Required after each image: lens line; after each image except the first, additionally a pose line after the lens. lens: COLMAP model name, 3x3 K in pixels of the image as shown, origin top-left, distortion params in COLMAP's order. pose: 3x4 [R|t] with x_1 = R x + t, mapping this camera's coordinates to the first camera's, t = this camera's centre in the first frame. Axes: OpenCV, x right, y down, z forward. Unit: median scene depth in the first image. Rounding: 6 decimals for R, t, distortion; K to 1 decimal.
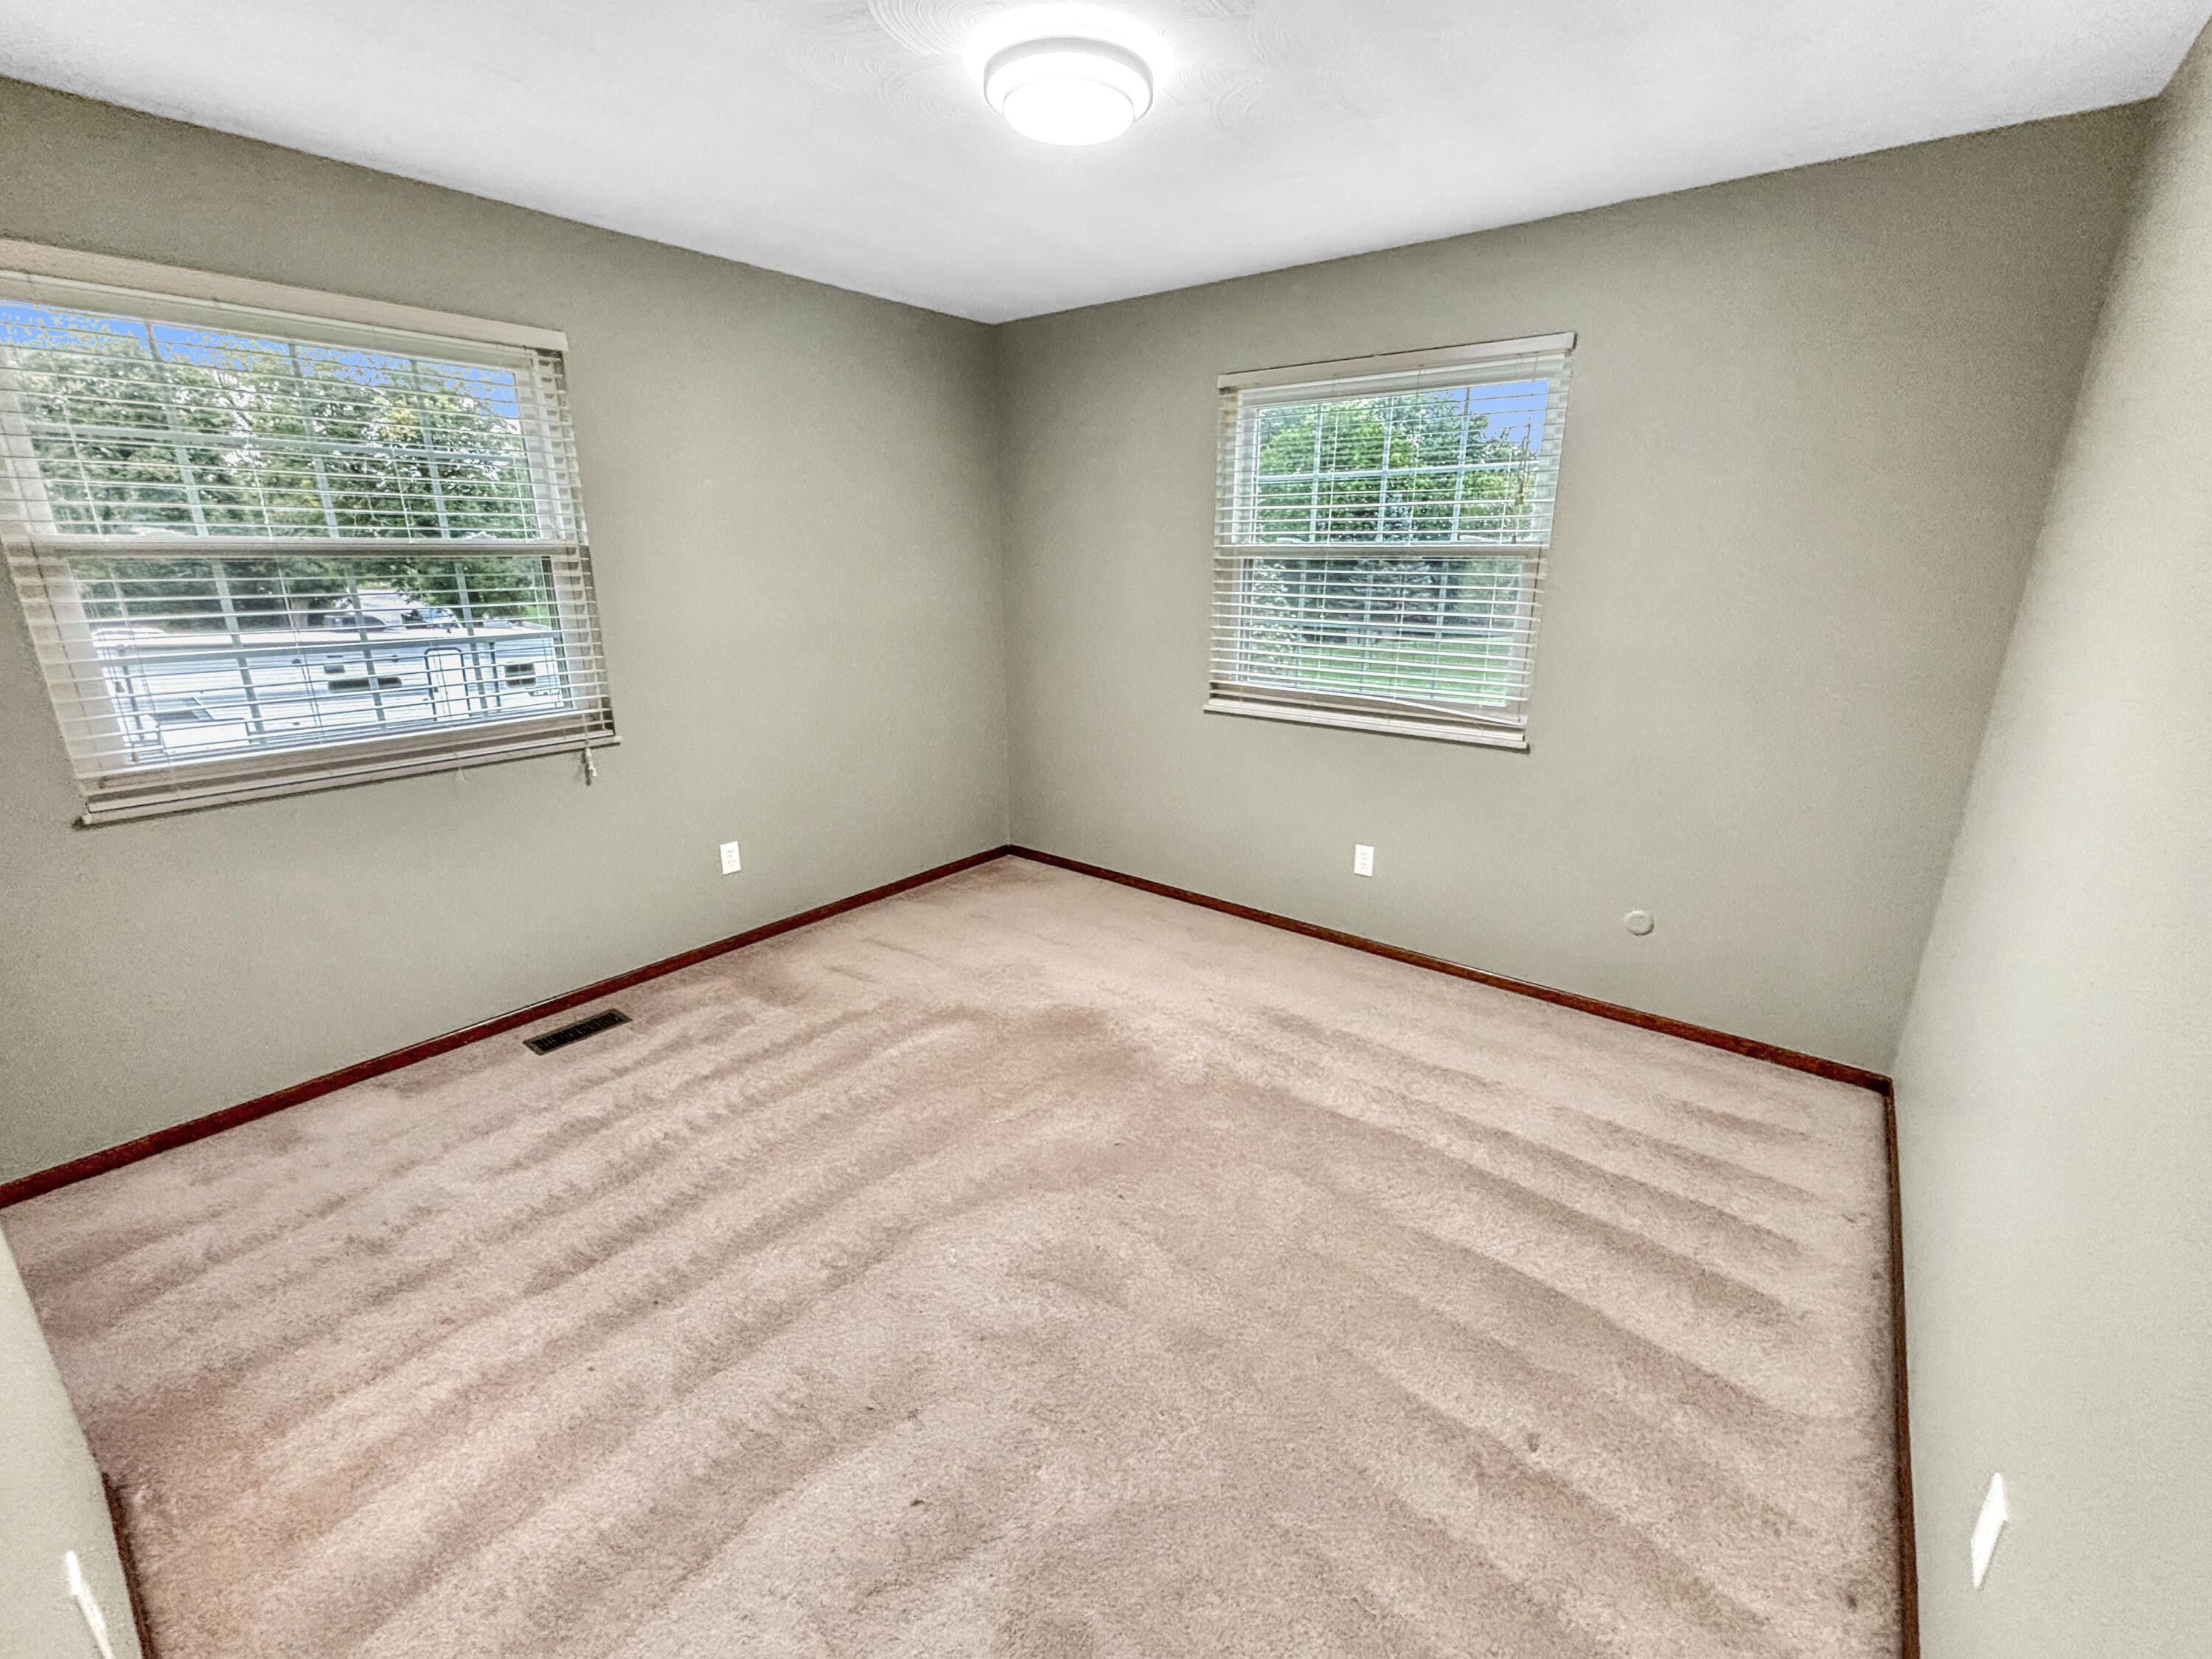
lens RADIAL K [[914.6, 0, 1113.2], [0, 914.6, 827.4], [0, 0, 1]] dist [0.001553, -0.000487]
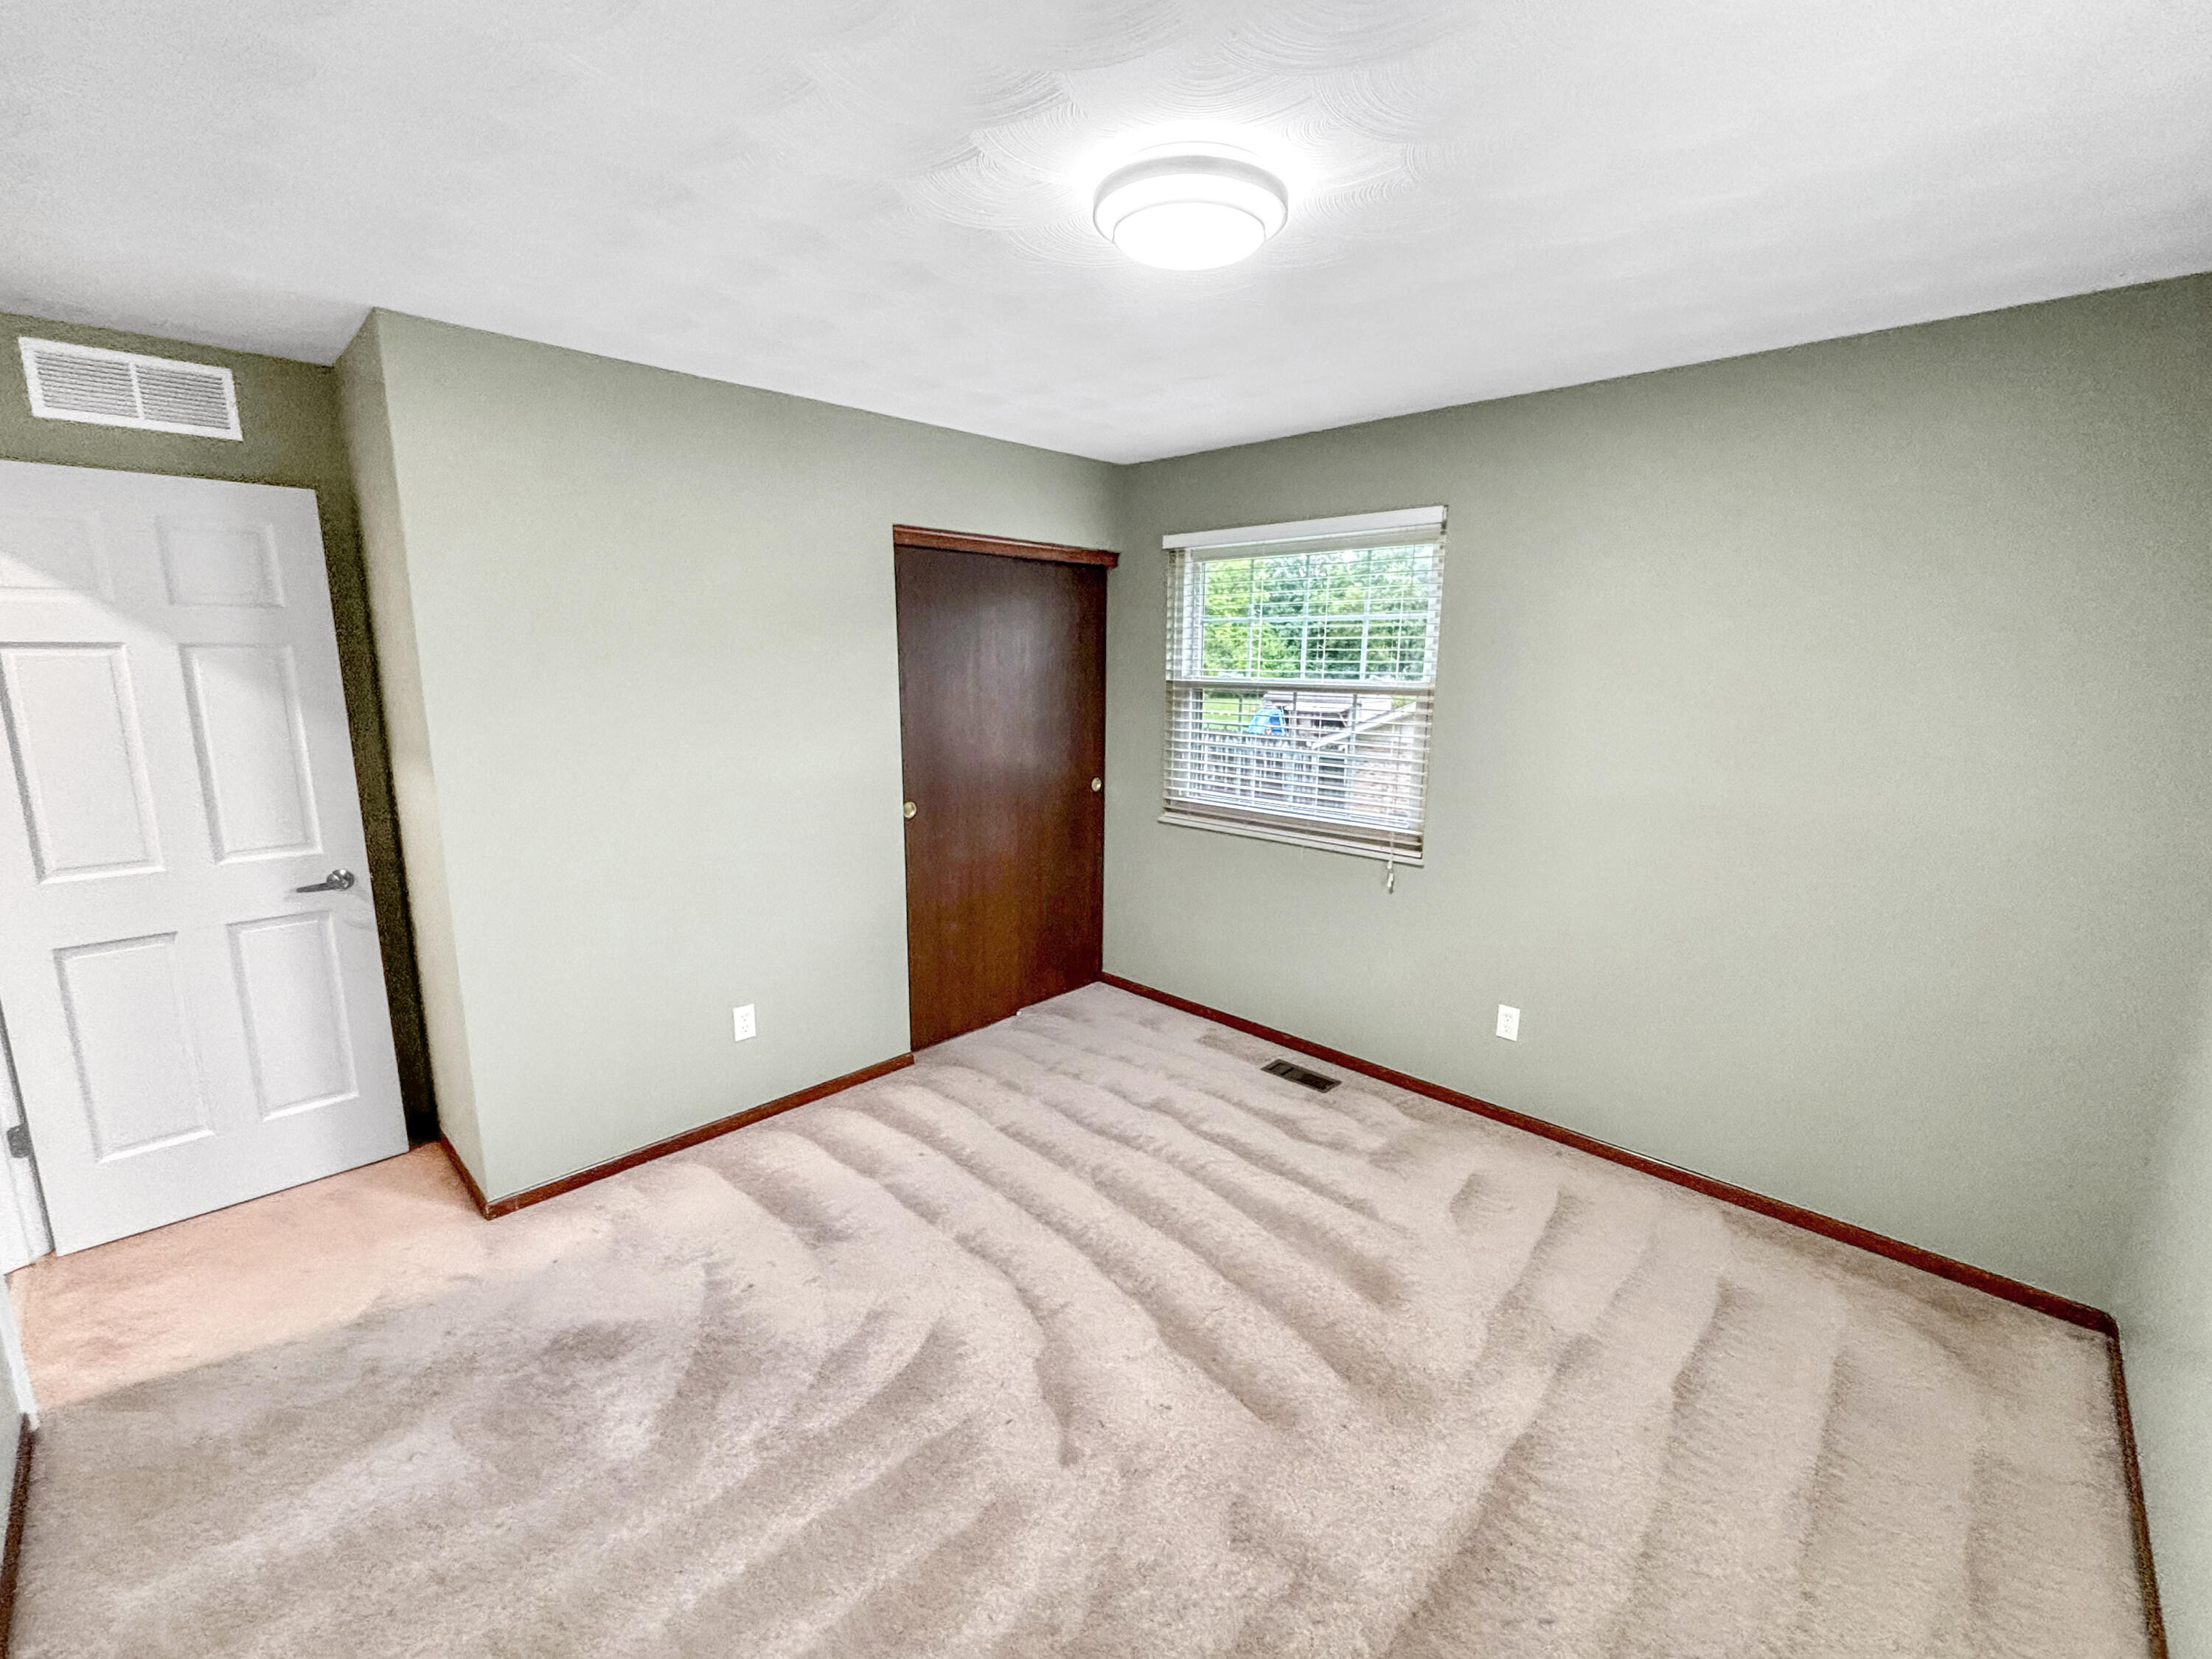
lens RADIAL K [[914.6, 0, 1113.2], [0, 914.6, 827.4], [0, 0, 1]] dist [0.001553, -0.000487]
pose [[-0.090435, 0.193881, -0.976848, 0.625471], [-0.292319, 0.932494, 0.212140, -0.300963], [0.952035, 0.304736, -0.027655, 0.754995]]
